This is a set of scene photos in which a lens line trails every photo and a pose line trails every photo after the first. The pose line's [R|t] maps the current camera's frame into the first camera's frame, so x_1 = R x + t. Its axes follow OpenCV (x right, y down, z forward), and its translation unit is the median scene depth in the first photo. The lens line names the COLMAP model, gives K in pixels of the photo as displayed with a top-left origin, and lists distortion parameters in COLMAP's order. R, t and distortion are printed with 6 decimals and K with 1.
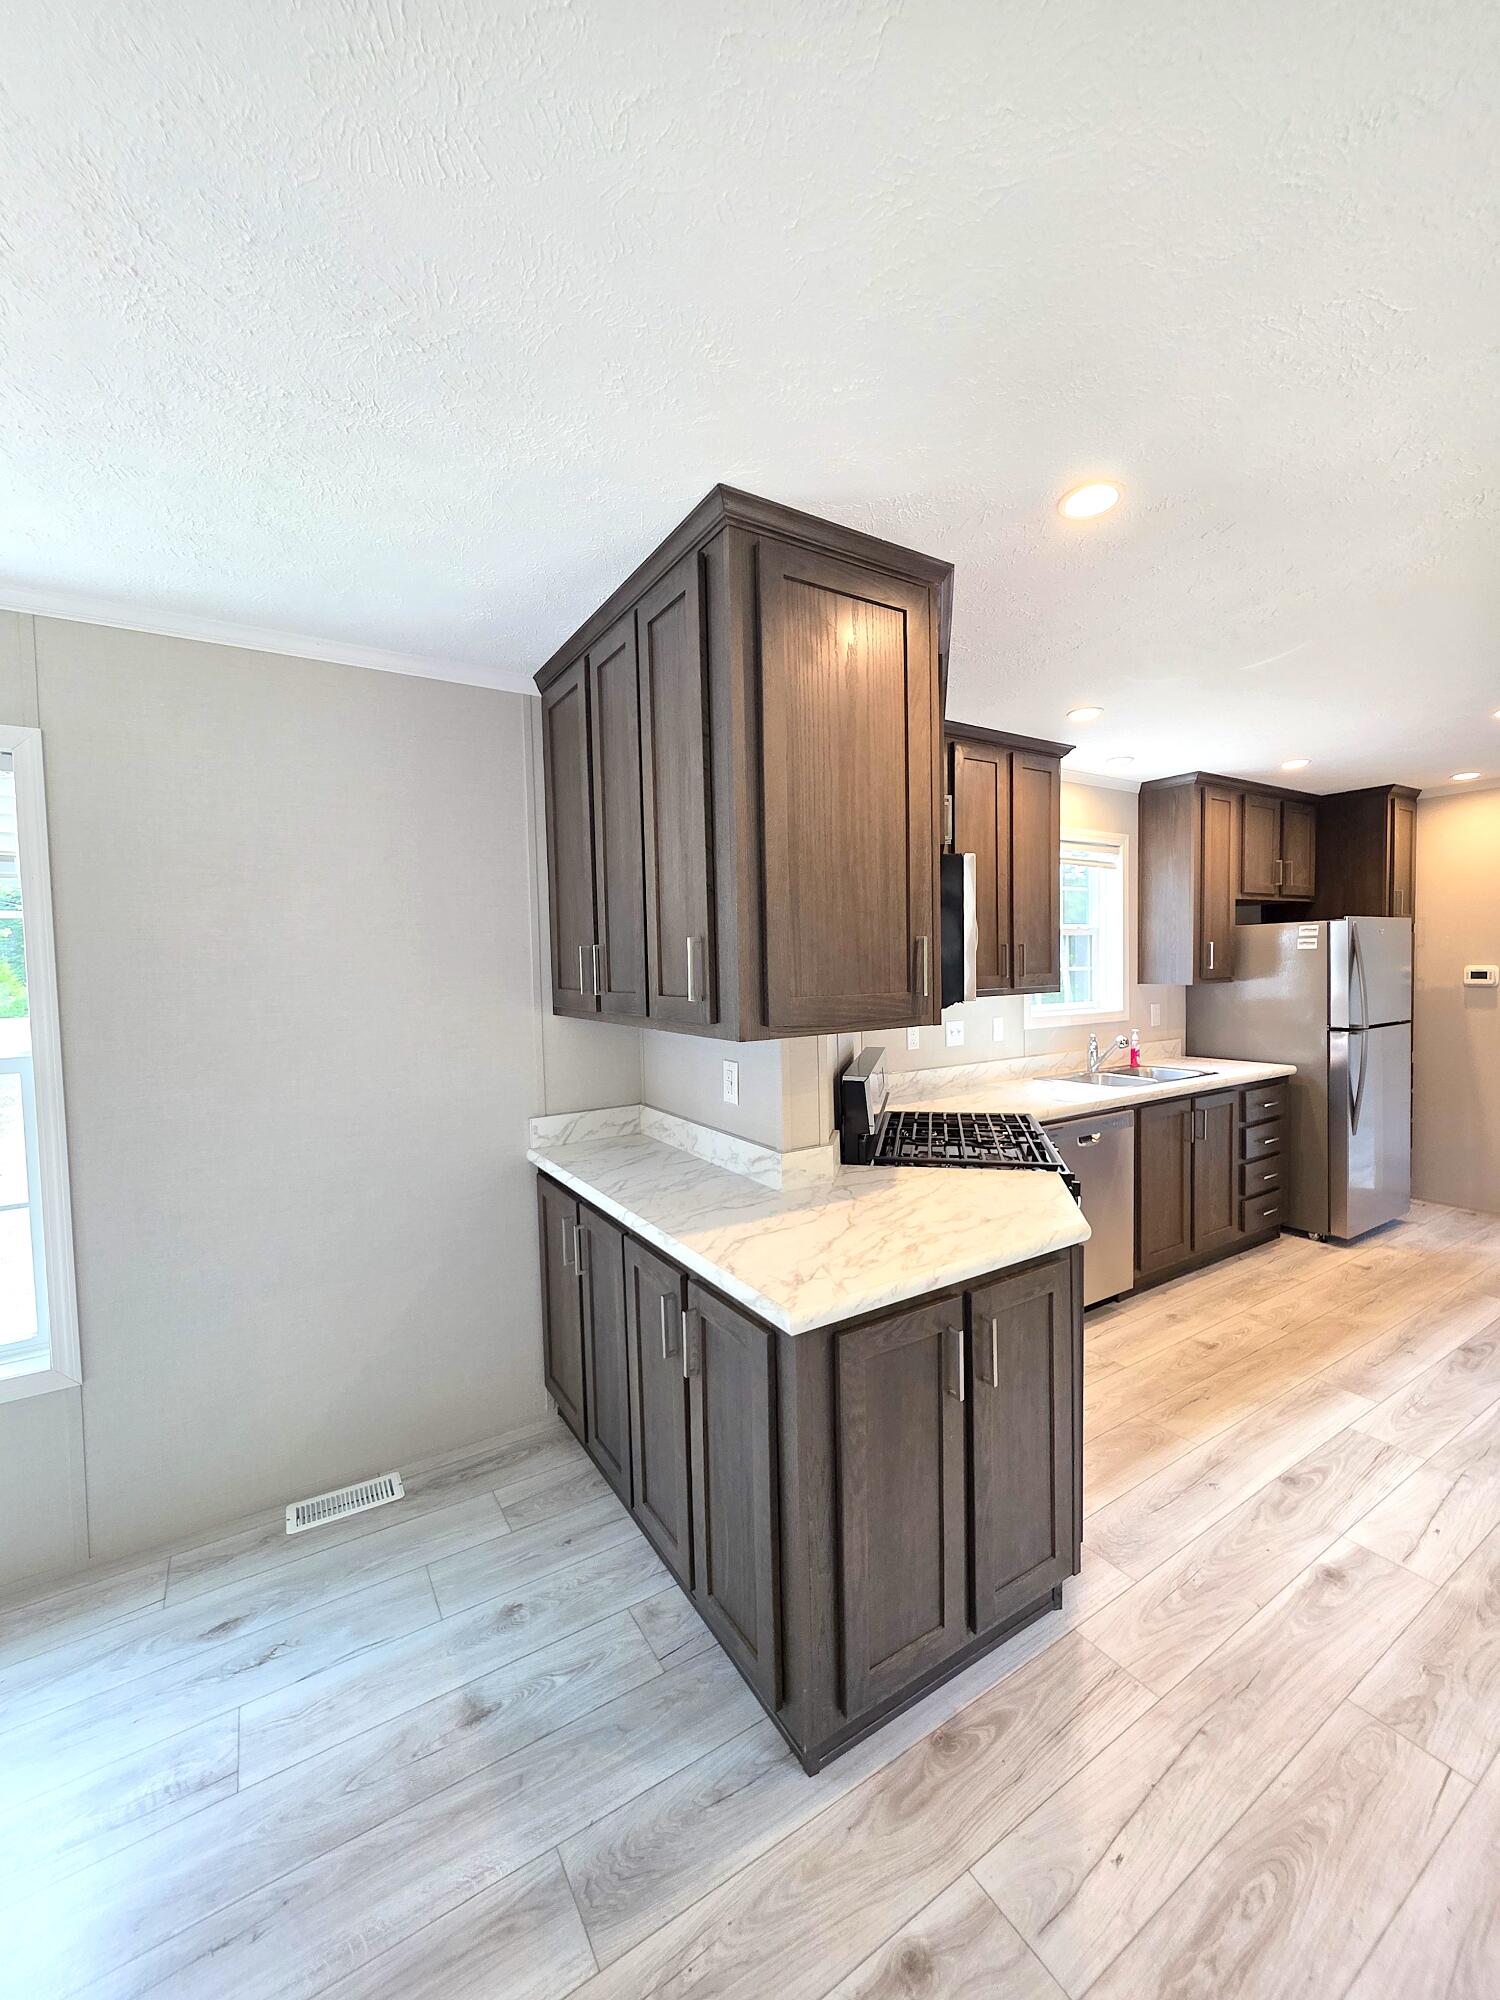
lens RADIAL K [[804.8, 0, 747.2], [0, 804.8, 1003.4], [0, 0, 1]] dist [-0.002992, 0.000595]
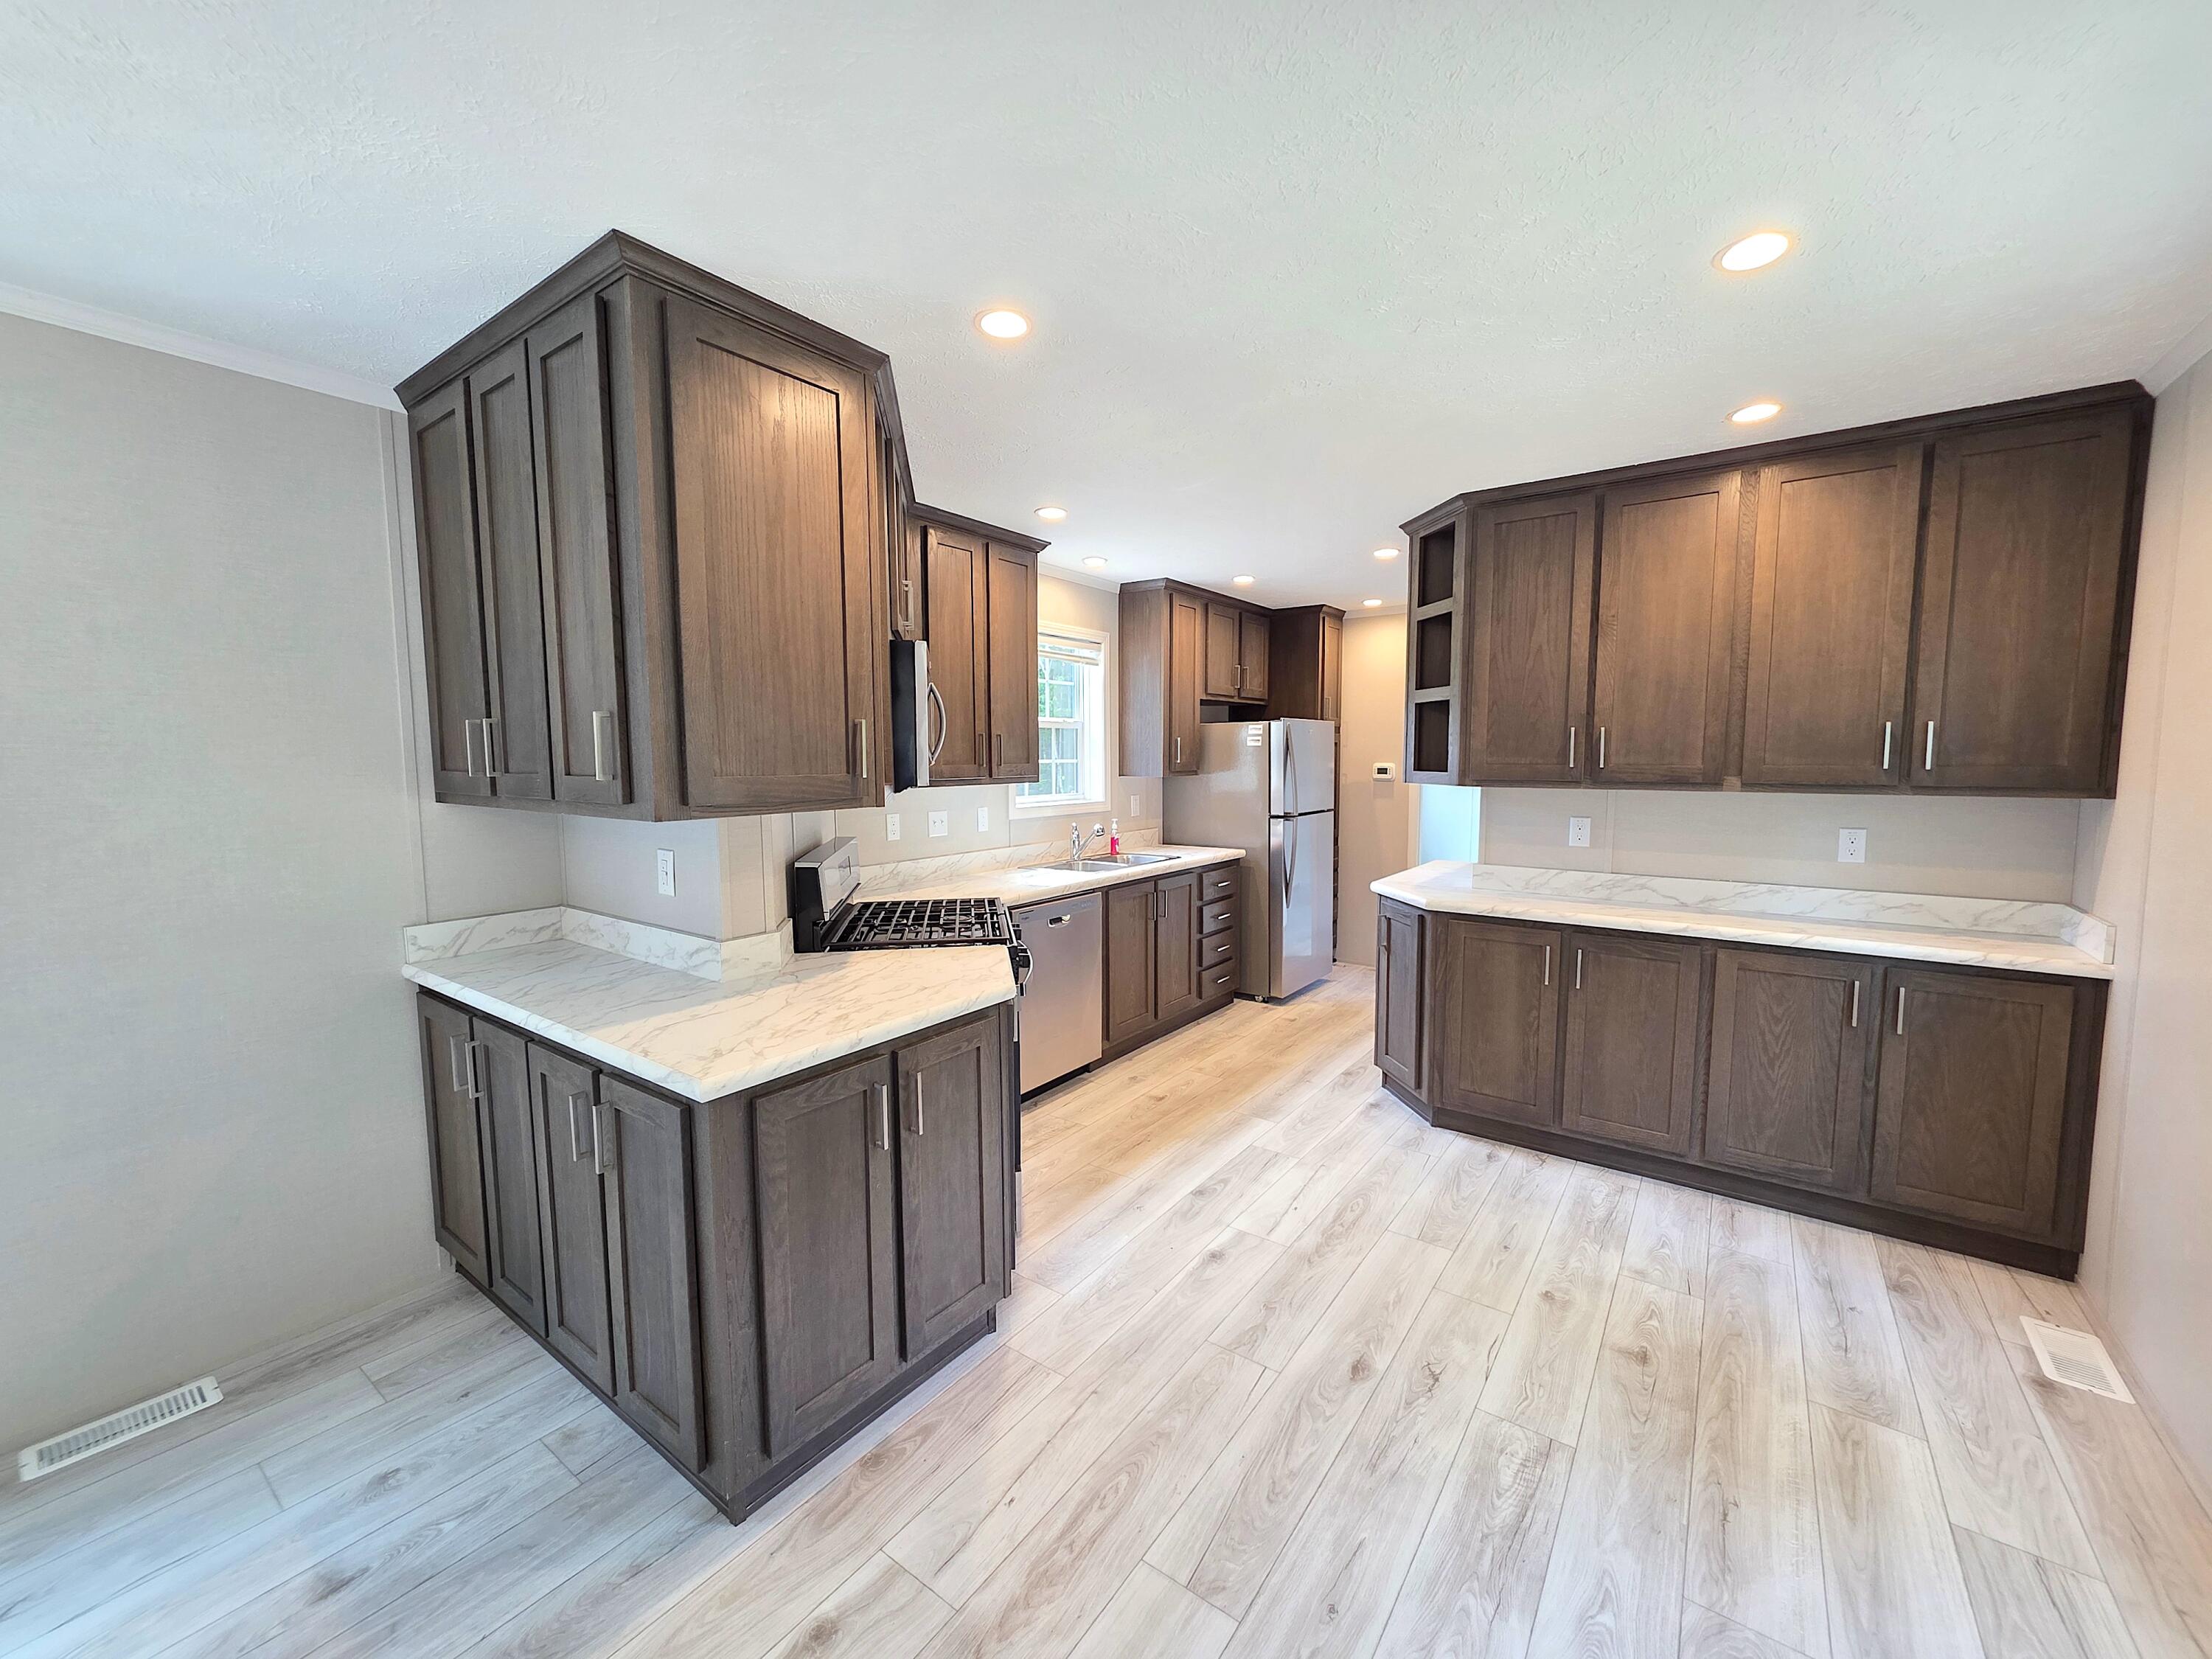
lens RADIAL K [[890.1, 0, 1112.7], [0, 890.1, 830.8], [0, 0, 1]] dist [-0.002992, 0.000595]
pose [[0.925226, -0.015521, 0.379099, 0.085096], [0.003843, 0.999495, 0.031542, 0.024754], [-0.379397, -0.027727, 0.924819, -0.175700]]
